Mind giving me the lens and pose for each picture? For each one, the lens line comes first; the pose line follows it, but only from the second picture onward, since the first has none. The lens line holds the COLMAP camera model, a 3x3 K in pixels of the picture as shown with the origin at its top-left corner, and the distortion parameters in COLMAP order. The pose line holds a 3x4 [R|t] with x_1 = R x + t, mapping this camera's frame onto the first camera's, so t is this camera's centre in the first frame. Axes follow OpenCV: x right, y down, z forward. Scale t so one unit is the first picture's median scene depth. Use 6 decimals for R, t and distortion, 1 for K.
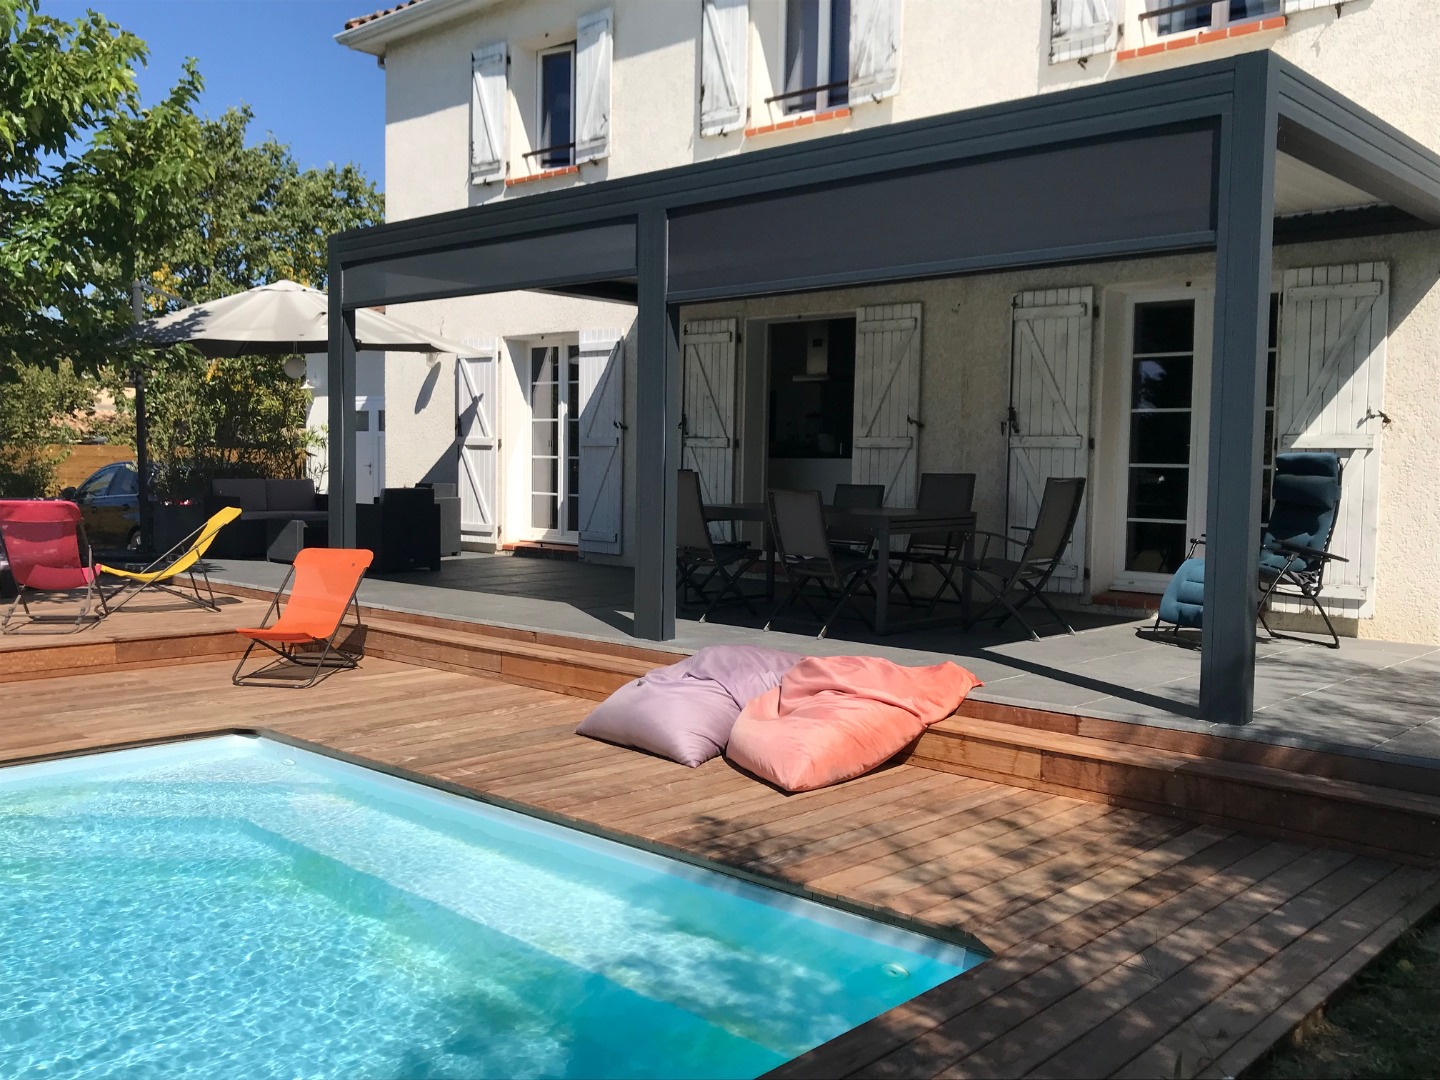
lens RADIAL K [[1313.8, 0, 716.5], [0, 1313.8, 530.4], [0, 0, 1]] dist [0.082252, -0.242820]
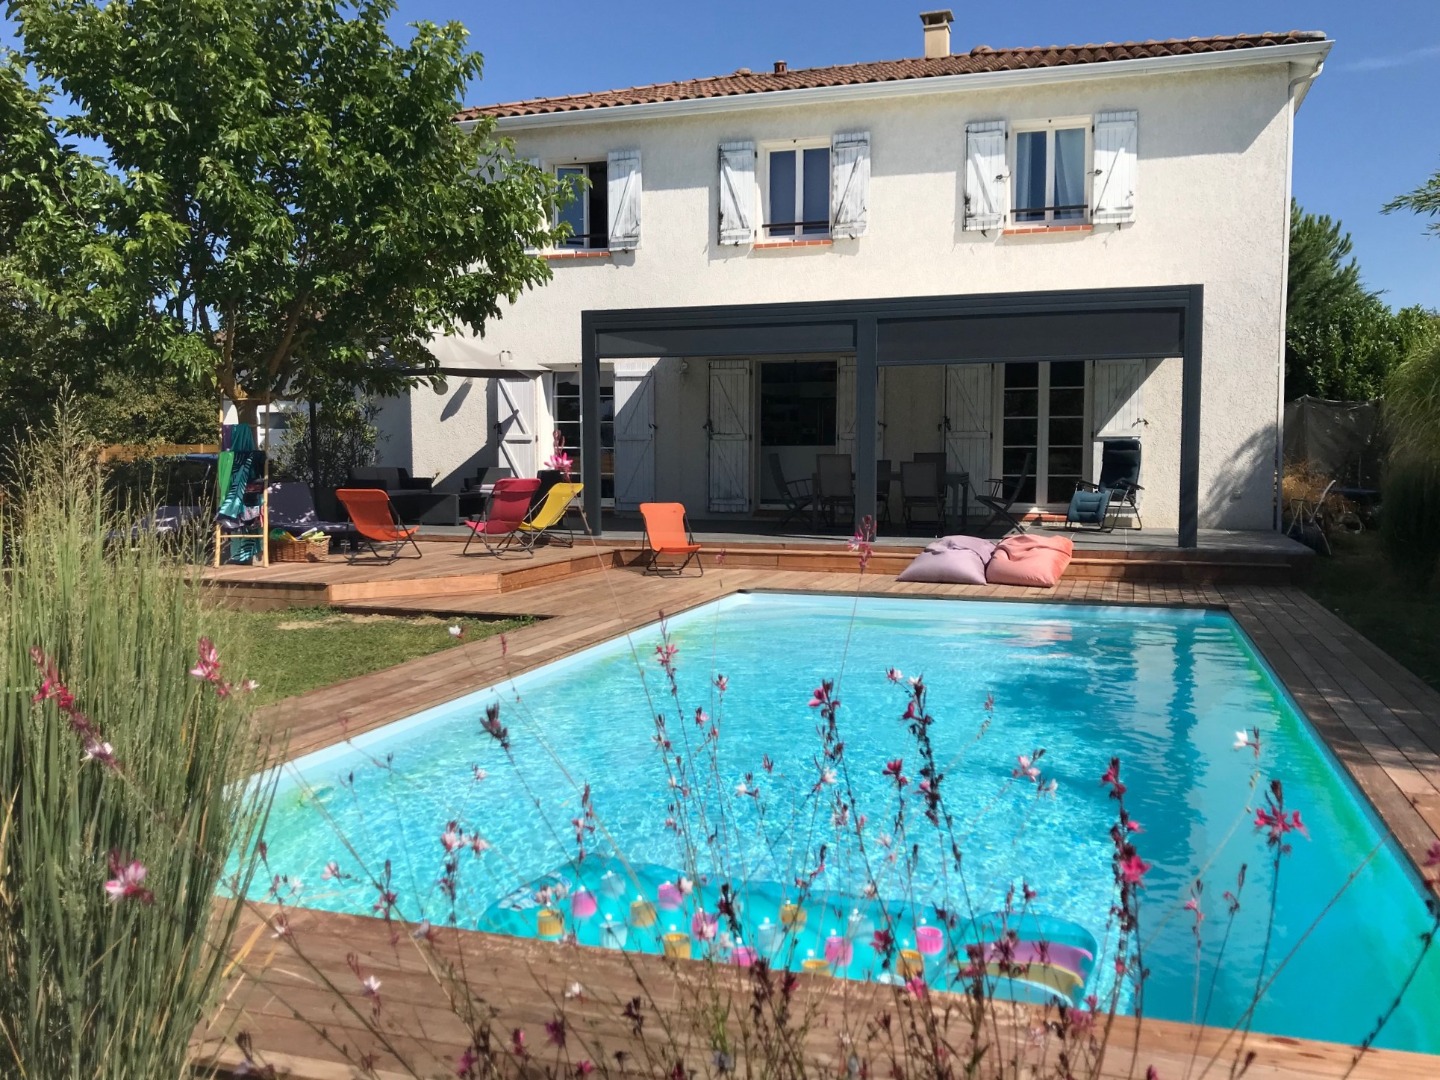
lens RADIAL K [[1225.6, 0, 720.0], [0, 1225.6, 540.0], [0, 0, 1]] dist [0.072093, -0.217902]
pose [[0.910961, -0.049497, 0.409512, -0.688910], [0.038580, 0.998646, 0.034884, 0.006070], [-0.410684, -0.015979, 0.911638, -0.386639]]
